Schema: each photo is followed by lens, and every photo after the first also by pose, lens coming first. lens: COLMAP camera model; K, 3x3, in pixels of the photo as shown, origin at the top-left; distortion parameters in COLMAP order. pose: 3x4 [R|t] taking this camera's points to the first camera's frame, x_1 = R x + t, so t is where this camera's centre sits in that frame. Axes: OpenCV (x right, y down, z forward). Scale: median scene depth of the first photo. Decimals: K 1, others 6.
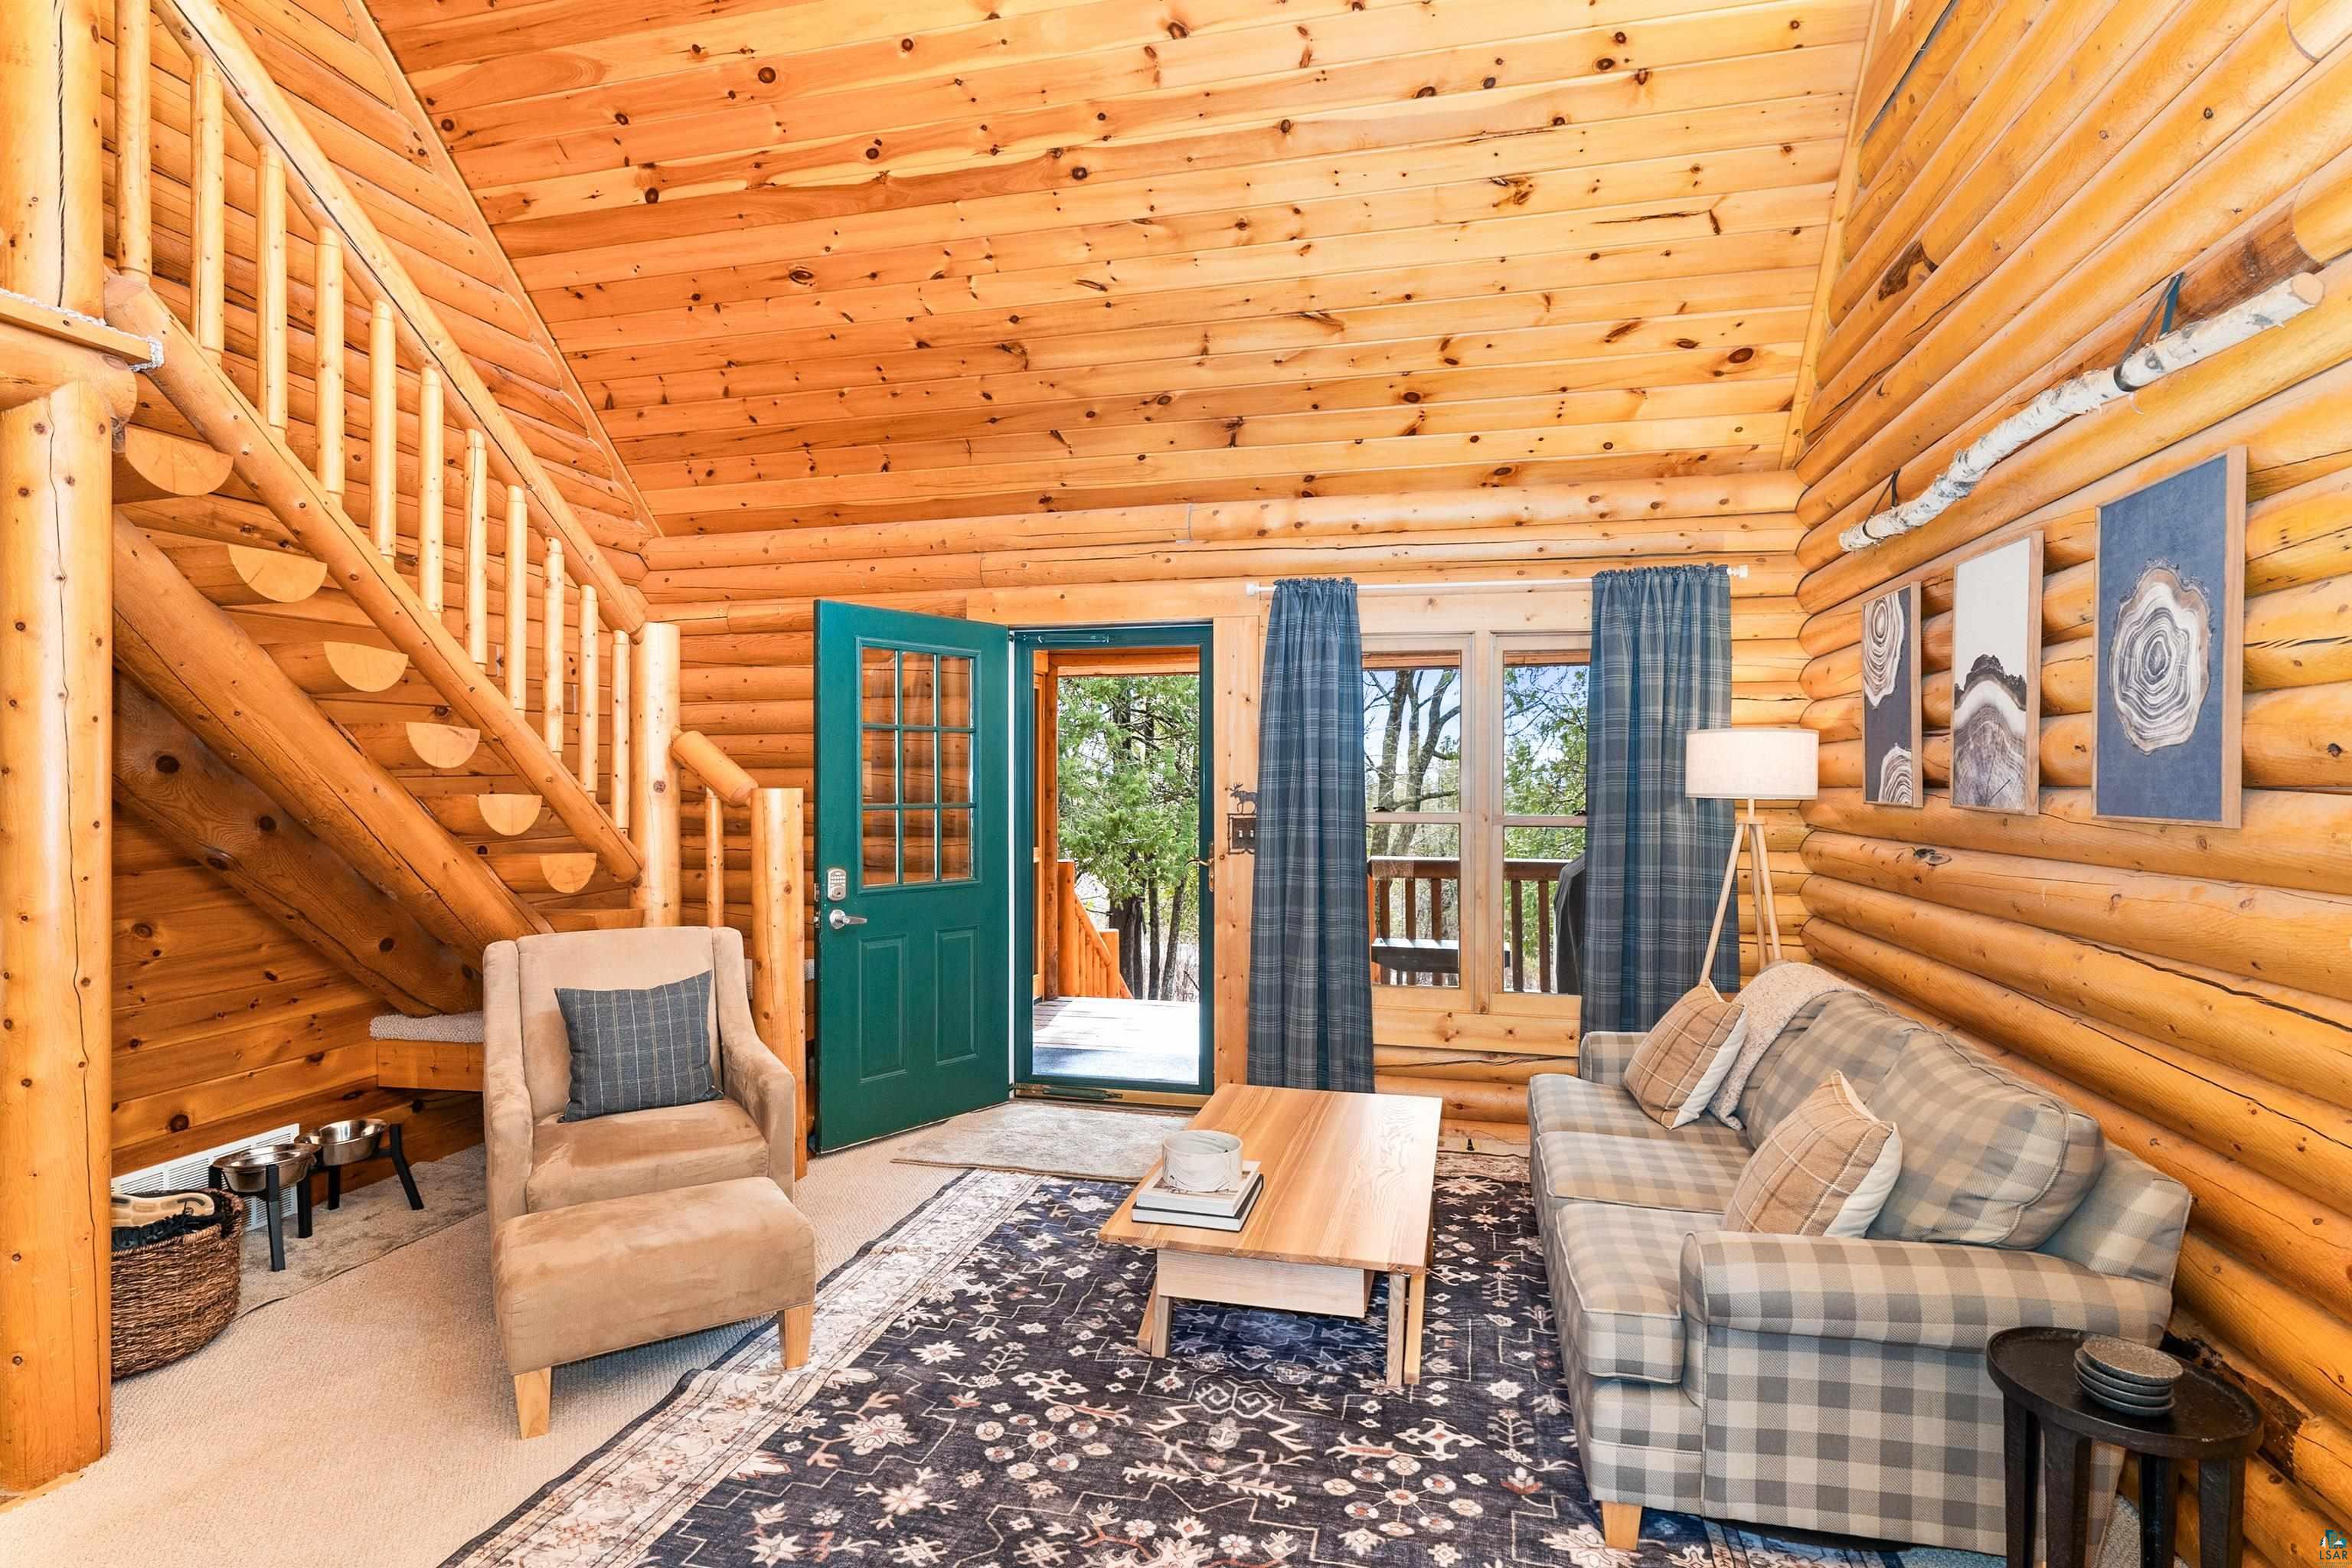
lens RADIAL K [[1184.4, 0, 1151.3], [0, 1184.4, 784.2], [0, 0, 1]] dist [-0.013586, 0.000242]
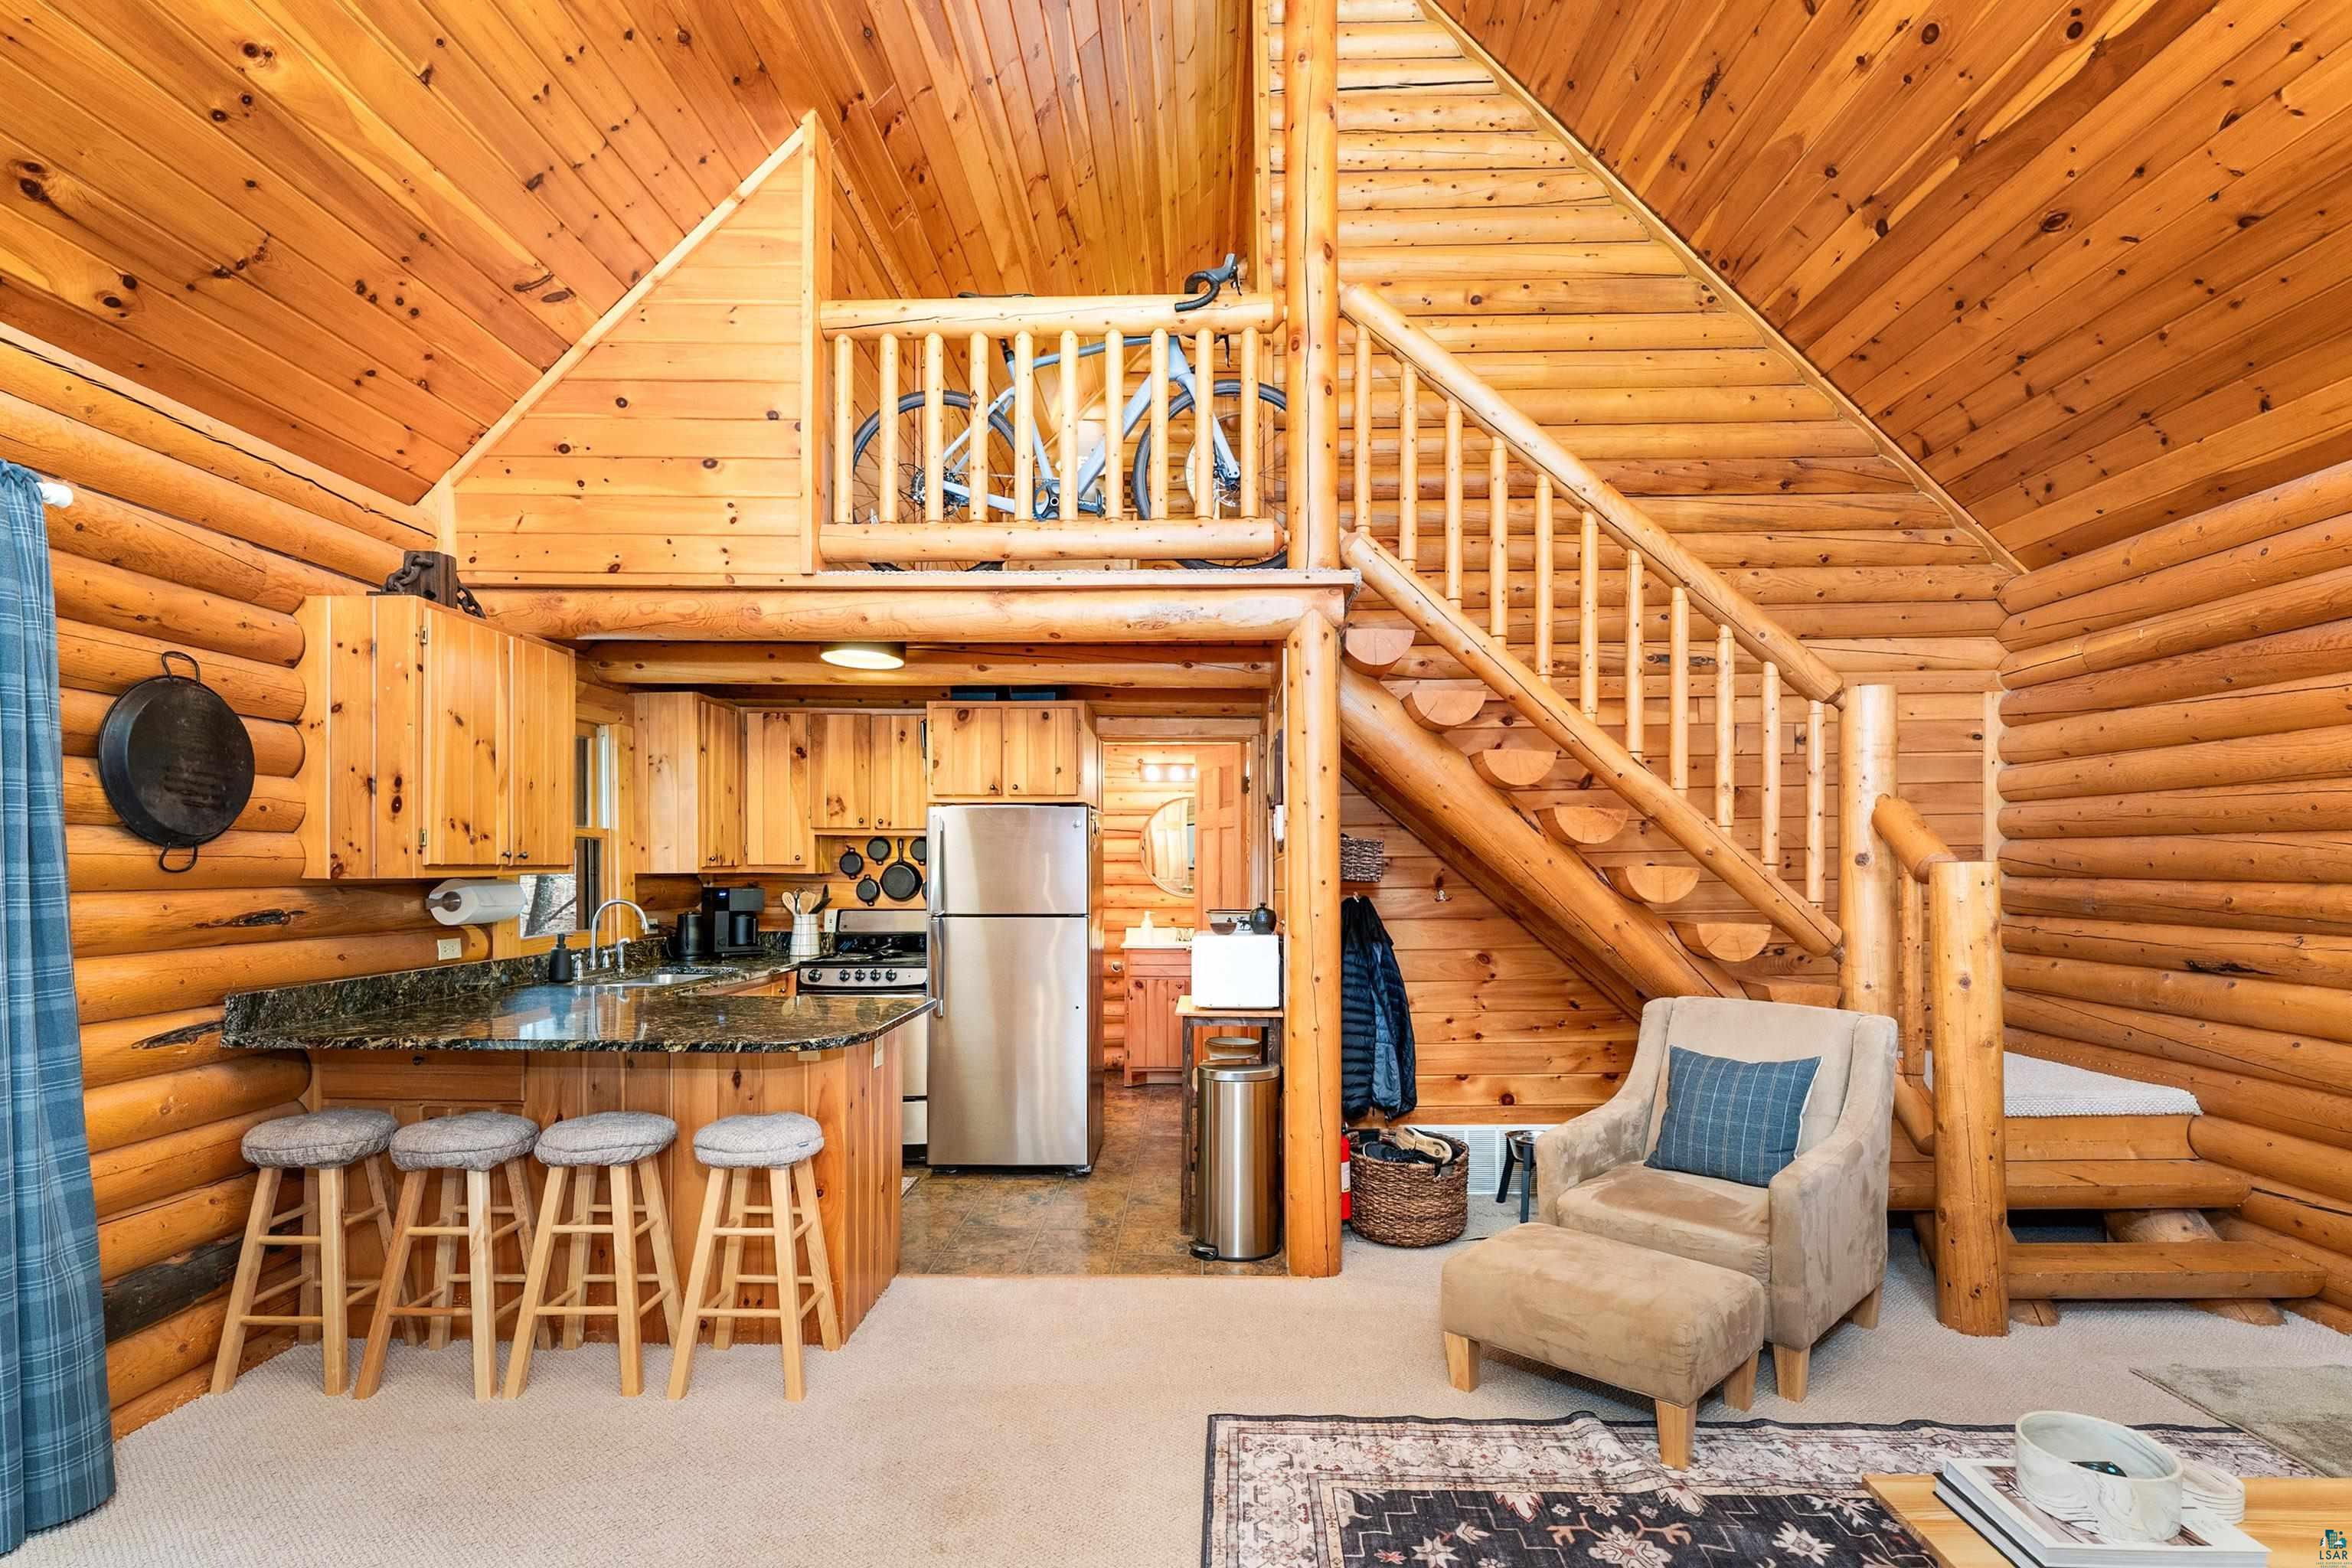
lens RADIAL K [[1133.4, 0, 1181.9], [0, 1133.4, 847.6], [0, 0, 1]] dist [-0.004836, -0.000855]
pose [[0.215238, -0.007241, -0.976535, 0.400367], [-0.001655, 0.999968, -0.007780, 0.000438], [0.976560, 0.003290, 0.215219, 0.324689]]
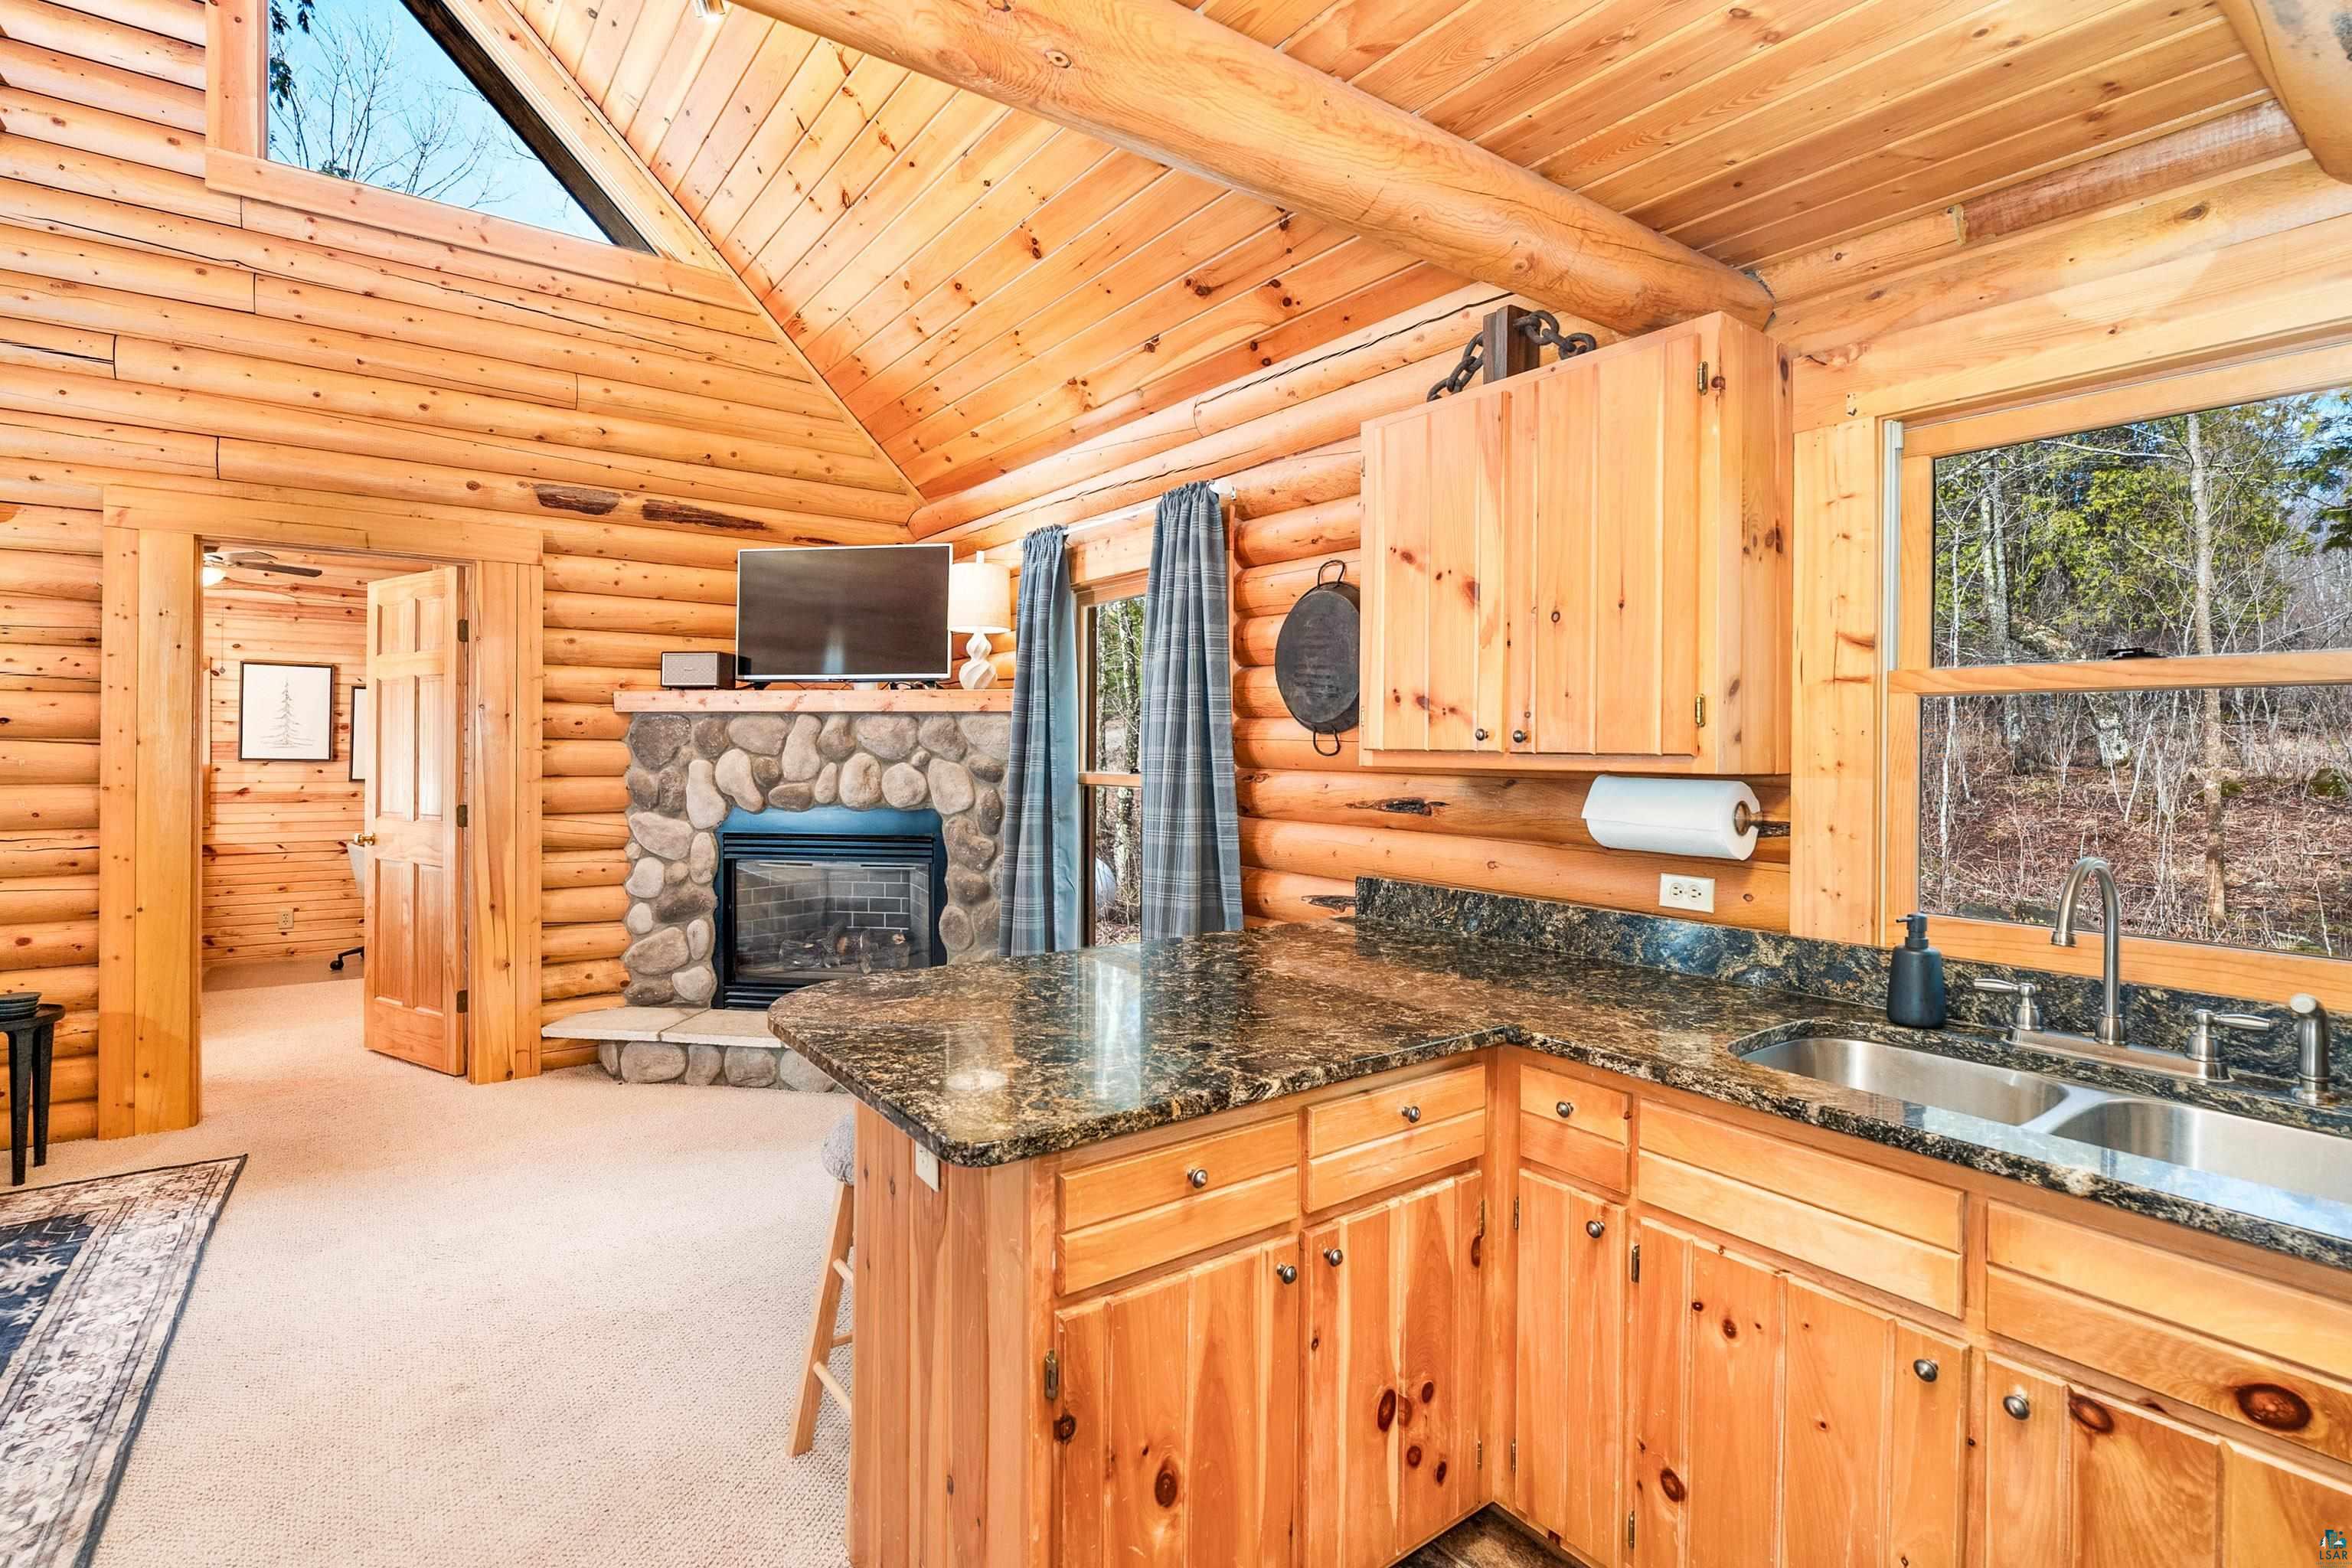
lens RADIAL K [[1106.5, 0, 1147.1], [0, 1106.5, 751.0], [0, 0, 1]] dist [-0.003143, -0.000109]
pose [[-0.767278, -0.003137, 0.641307, -1.007238], [-0.002257, 0.999995, 0.002191, 0.006957], [-0.641310, 0.000234, -0.767282, 0.572586]]
